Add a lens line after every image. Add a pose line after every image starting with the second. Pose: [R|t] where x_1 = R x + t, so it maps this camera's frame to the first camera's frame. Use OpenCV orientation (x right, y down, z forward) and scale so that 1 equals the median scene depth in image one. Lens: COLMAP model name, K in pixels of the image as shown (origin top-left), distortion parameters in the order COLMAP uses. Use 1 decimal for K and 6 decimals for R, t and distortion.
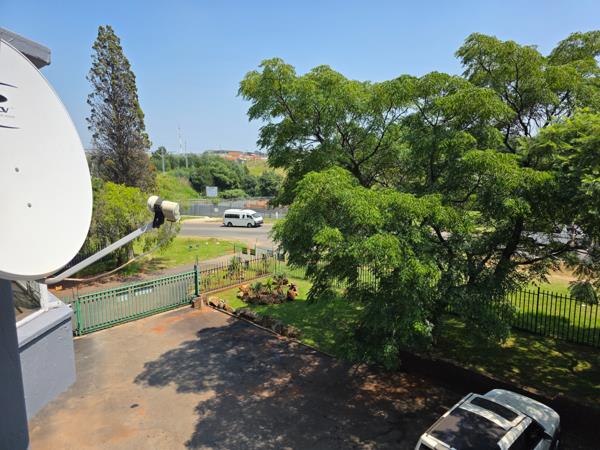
lens RADIAL K [[407.8, 0, 299.7], [0, 407.8, 223.2], [0, 0, 1]] dist [0.070200, -0.055583]
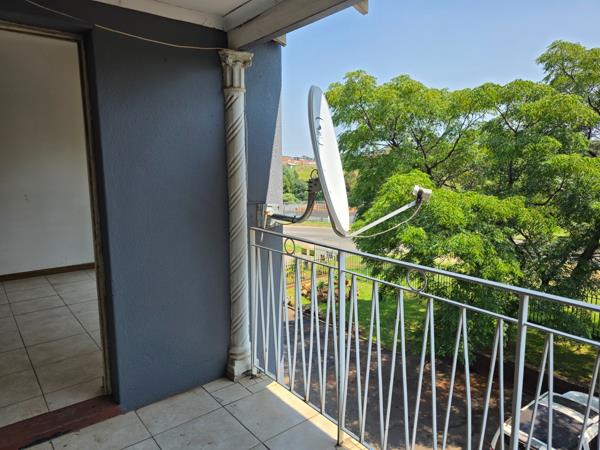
lens RADIAL K [[407.8, 0, 296.1], [0, 407.8, 225.8], [0, 0, 1]] dist [0.070200, -0.055583]
pose [[0.992812, 0.017437, -0.118411, -0.089081], [-0.018035, 0.999829, -0.003981, 0.015336], [0.118321, 0.006088, 0.992957, -0.094303]]
